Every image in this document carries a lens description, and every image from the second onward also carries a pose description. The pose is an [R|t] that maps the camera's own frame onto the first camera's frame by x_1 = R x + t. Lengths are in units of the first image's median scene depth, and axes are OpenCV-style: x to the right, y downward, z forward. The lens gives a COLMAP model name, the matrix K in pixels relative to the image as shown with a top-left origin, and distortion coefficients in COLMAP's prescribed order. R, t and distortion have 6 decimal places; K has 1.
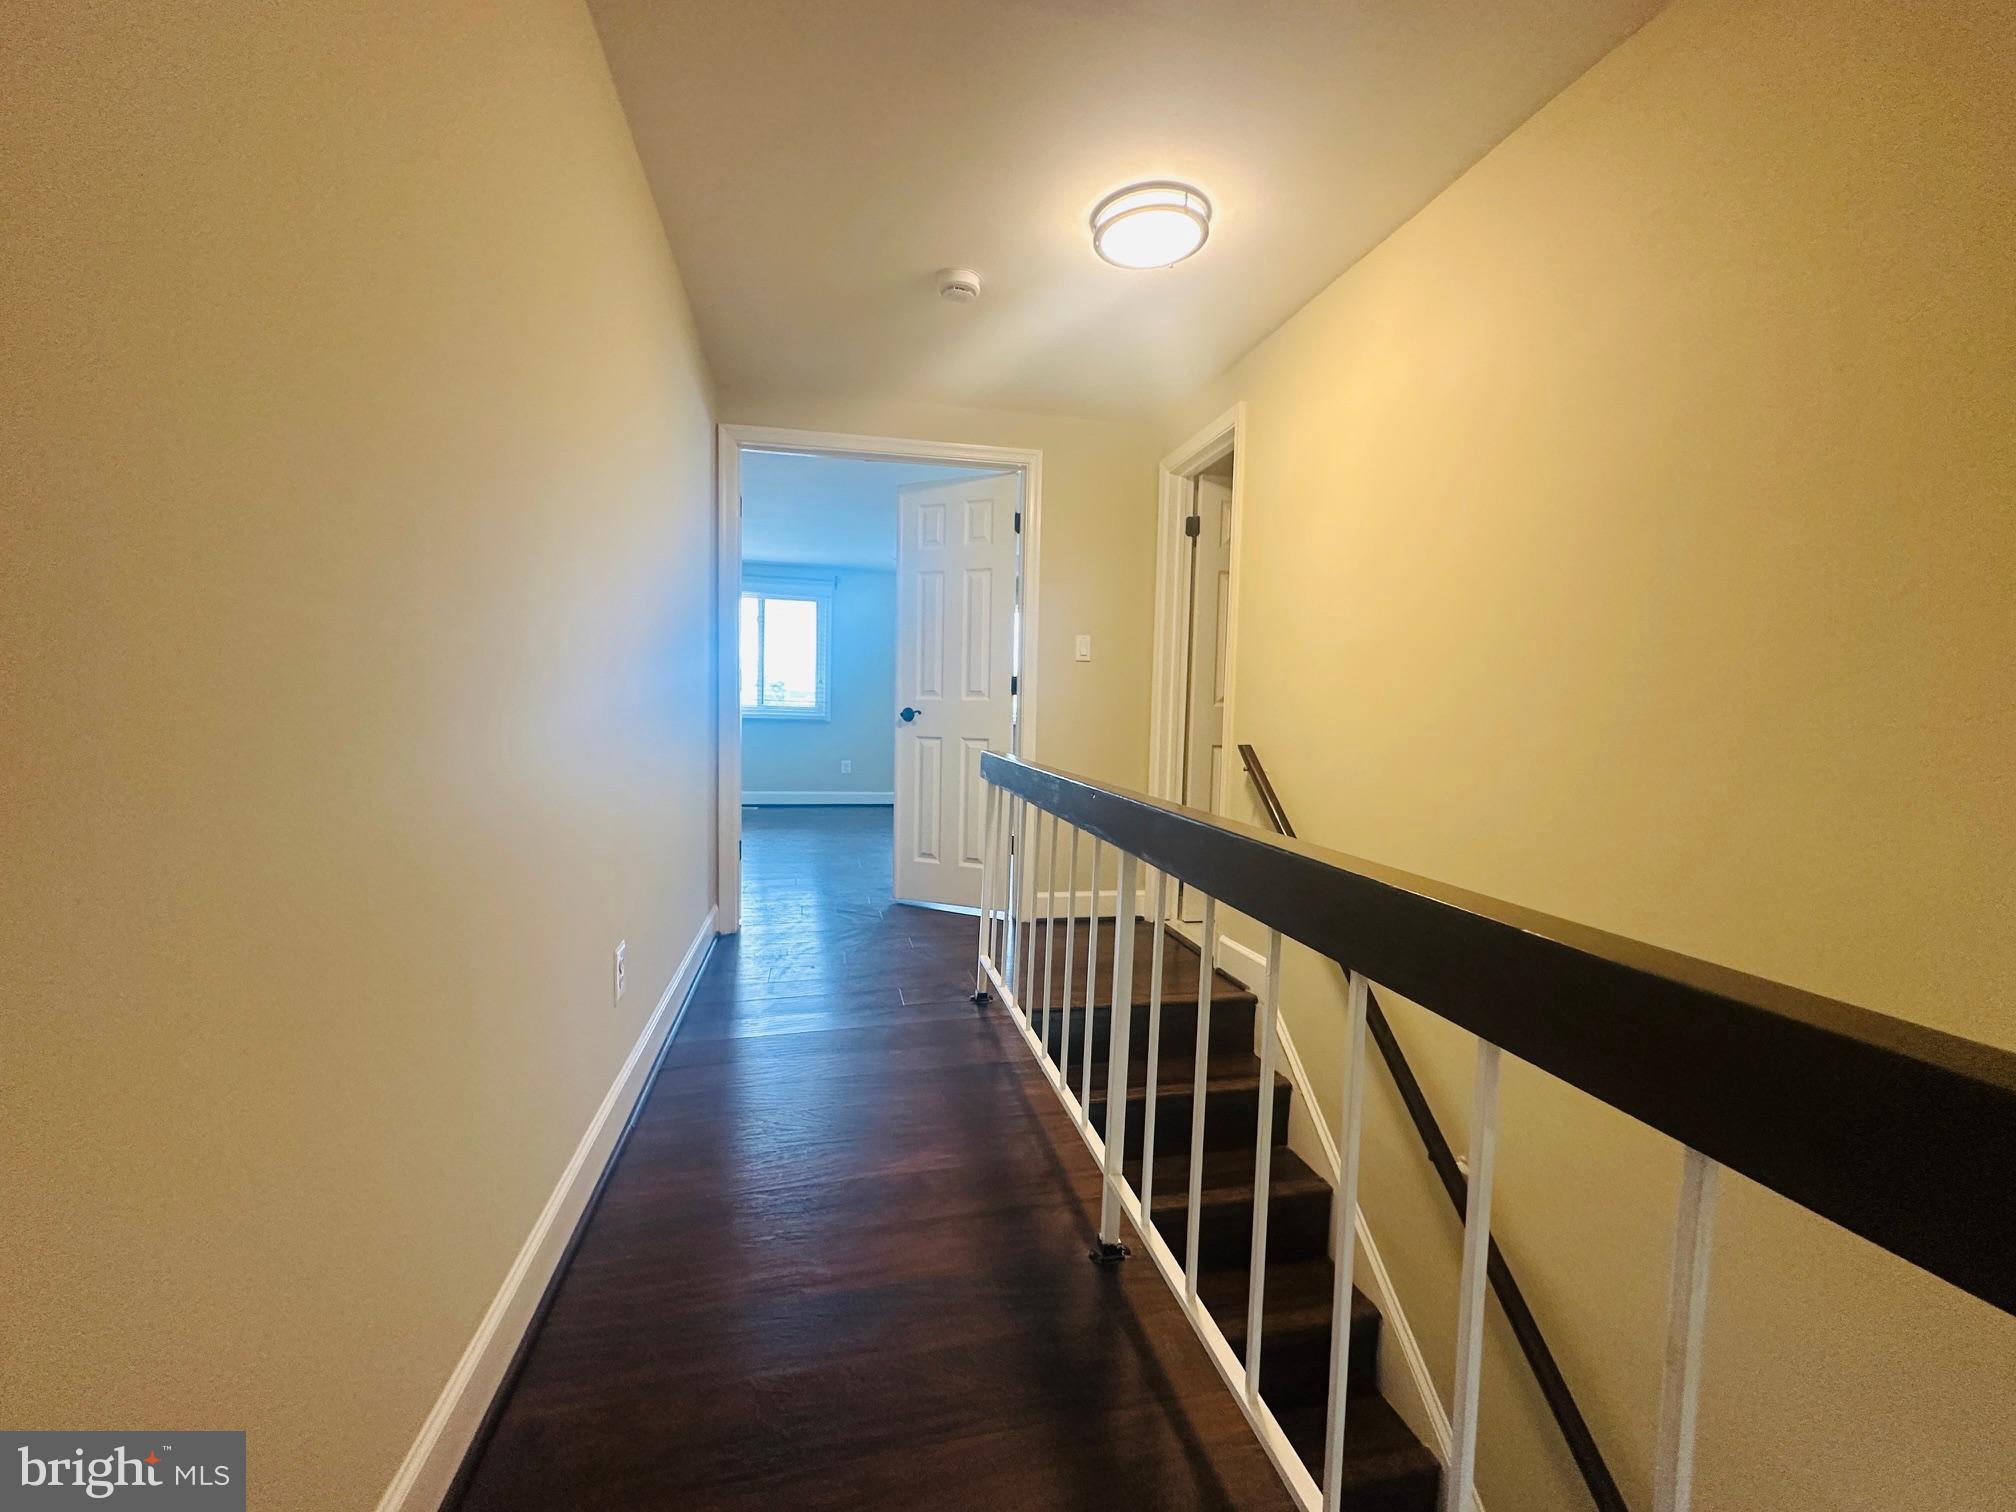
lens RADIAL K [[805.2, 0, 1005.0], [0, 805.2, 751.3], [0, 0, 1]] dist [0.001928, 0.000149]
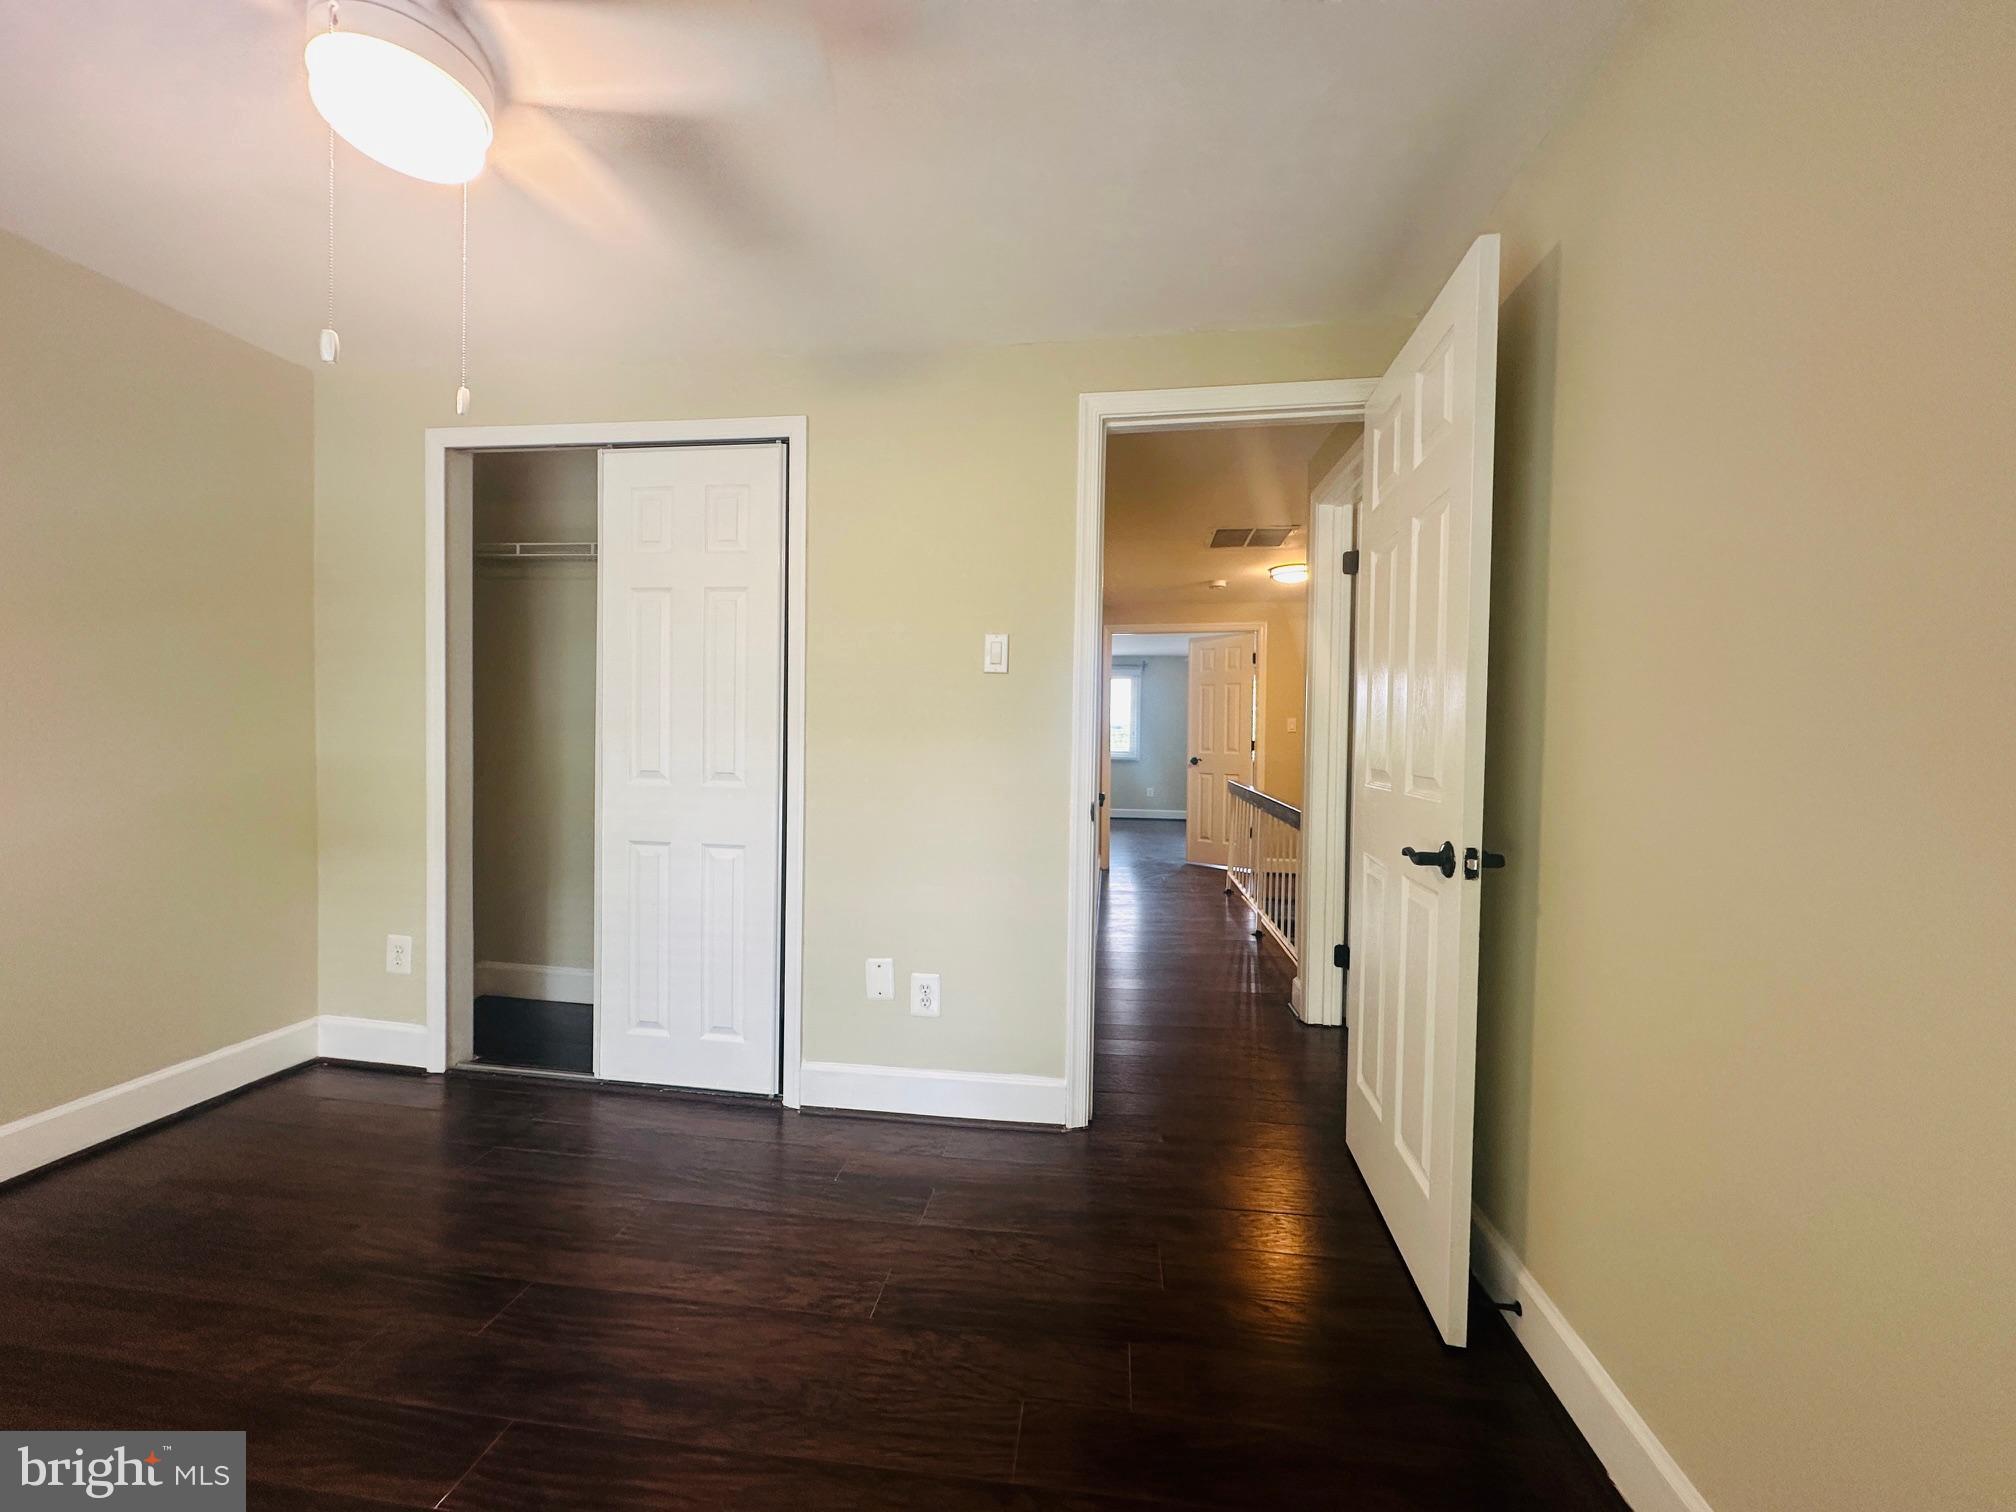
lens RADIAL K [[805.2, 0, 1015.1], [0, 805.2, 753.1], [0, 0, 1]] dist [0.001928, 0.000149]
pose [[0.944268, -0.001763, -0.329172, 0.112522], [-0.009548, 0.999418, -0.032743, 0.001590], [0.329038, 0.034061, 0.943702, -0.998162]]
